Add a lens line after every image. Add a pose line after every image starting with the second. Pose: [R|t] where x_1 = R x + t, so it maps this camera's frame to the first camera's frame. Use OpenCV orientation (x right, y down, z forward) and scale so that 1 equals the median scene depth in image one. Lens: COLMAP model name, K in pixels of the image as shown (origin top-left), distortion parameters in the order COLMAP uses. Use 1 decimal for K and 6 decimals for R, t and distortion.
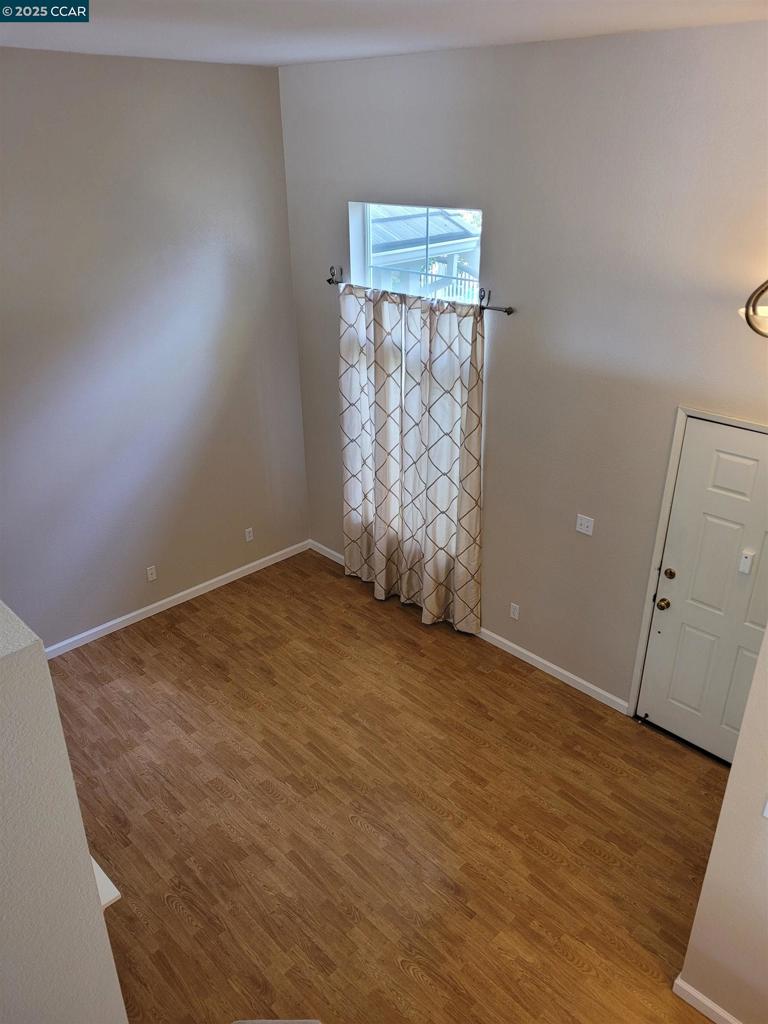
lens RADIAL K [[766.7, 0, 389.1], [0, 766.7, 527.2], [0, 0, 1]] dist [0.055629, -0.039676]
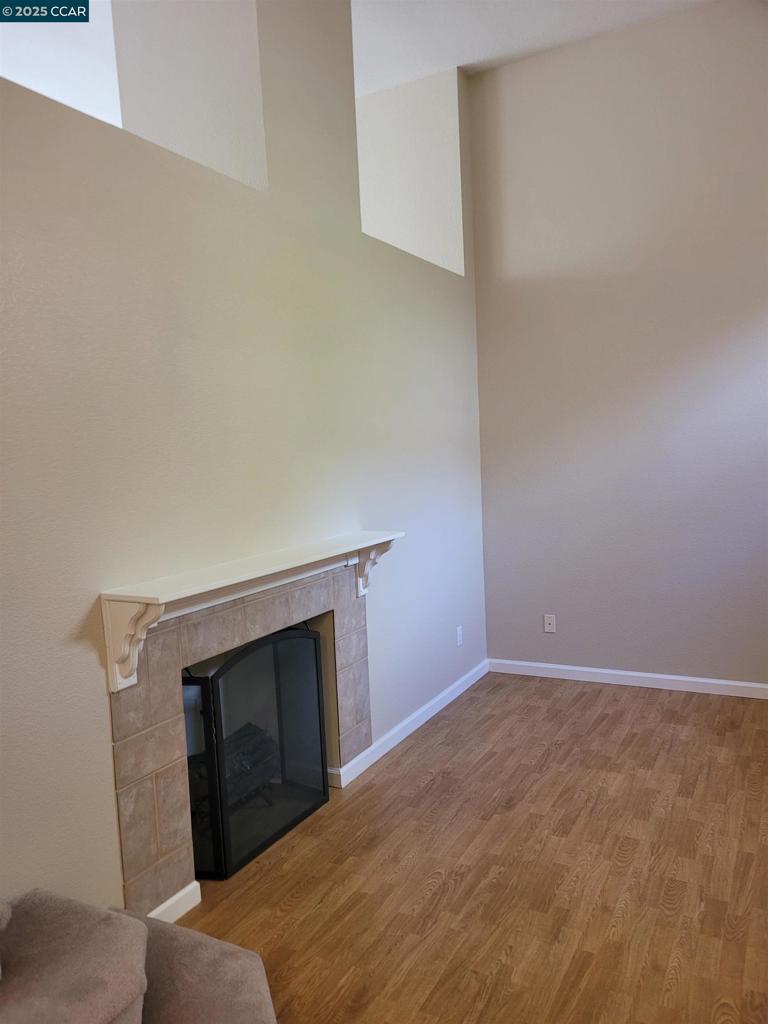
lens RADIAL K [[766.7, 0, 383.3], [0, 766.7, 532.5], [0, 0, 1]] dist [0.055629, -0.039676]
pose [[0.296983, 0.097843, -0.949857, 0.290721], [-0.376848, 0.926003, -0.022439, 0.168674], [0.877375, 0.364615, 0.311879, 0.480887]]
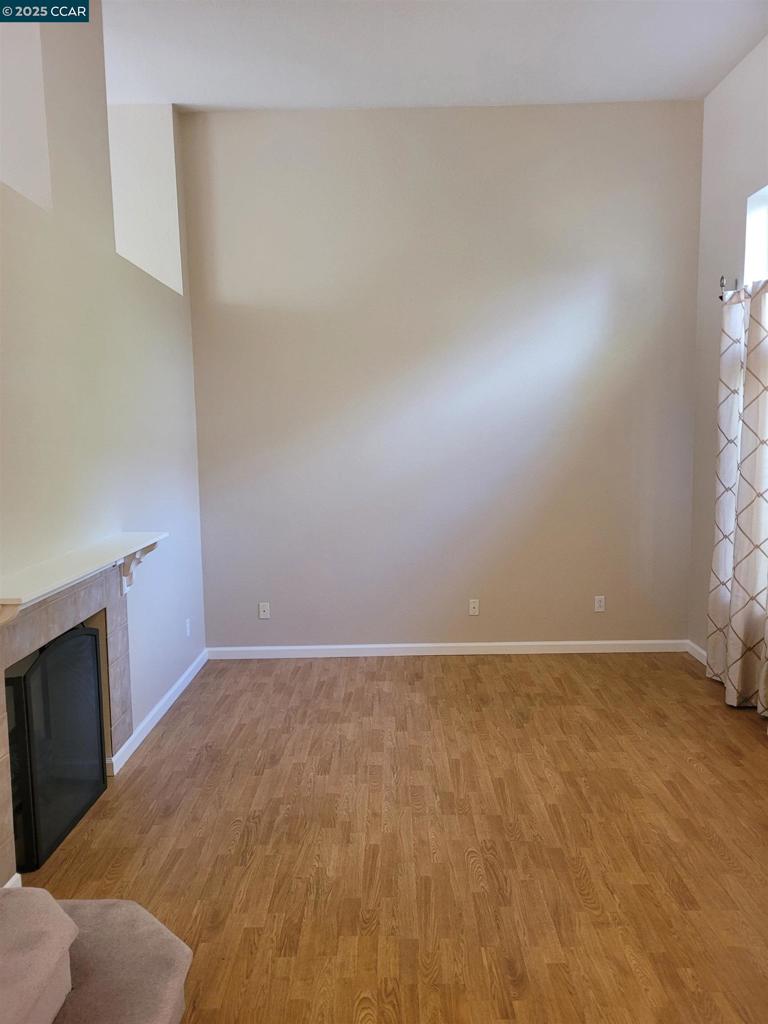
lens RADIAL K [[766.7, 0, 385.4], [0, 766.7, 526.9], [0, 0, 1]] dist [0.055629, -0.039676]
pose [[0.709957, 0.080176, -0.699667, 0.326719], [-0.299273, 0.933676, -0.196682, 0.229925], [0.637493, 0.349027, 0.686864, 0.313741]]
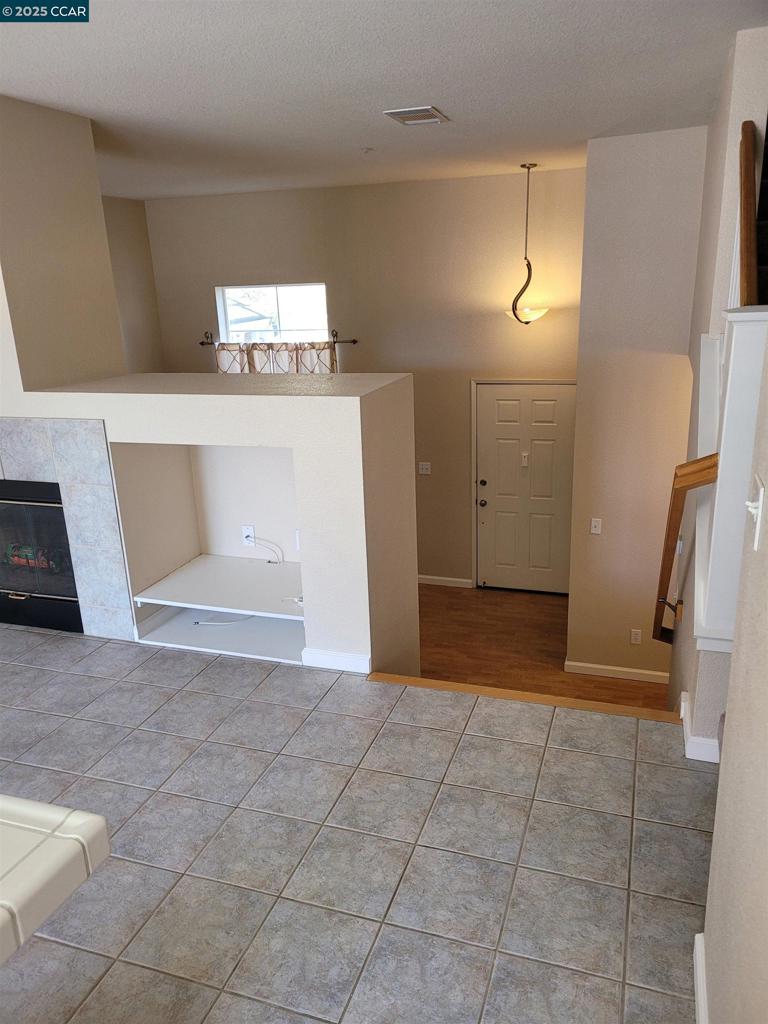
lens RADIAL K [[766.7, 0, 384.8], [0, 766.7, 515.6], [0, 0, 1]] dist [0.055629, -0.039676]
pose [[0.896279, -0.158949, 0.414028, -0.477719], [0.227752, 0.966025, -0.122169, 0.260361], [-0.380543, 0.203794, 0.902028, -0.358056]]
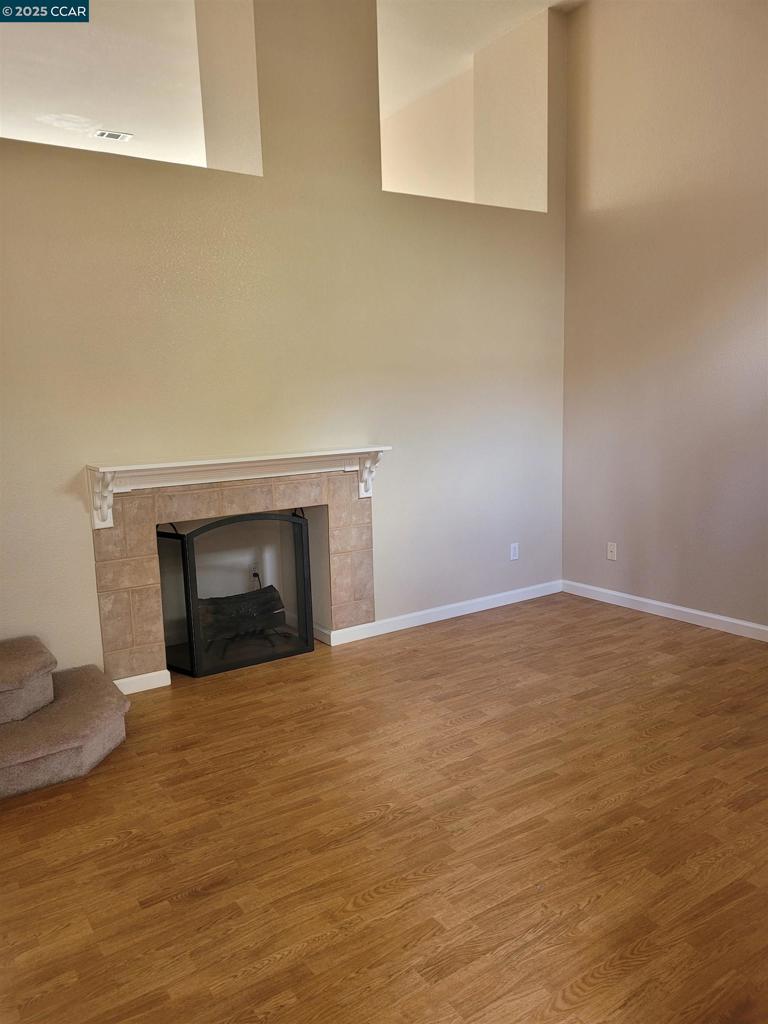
lens RADIAL K [[766.7, 0, 388.3], [0, 766.7, 517.4], [0, 0, 1]] dist [0.055629, -0.039676]
pose [[-0.180294, 0.163058, -0.970003, 0.467874], [-0.401653, 0.887993, 0.223927, 0.019293], [0.897869, 0.429977, -0.094607, 0.845993]]
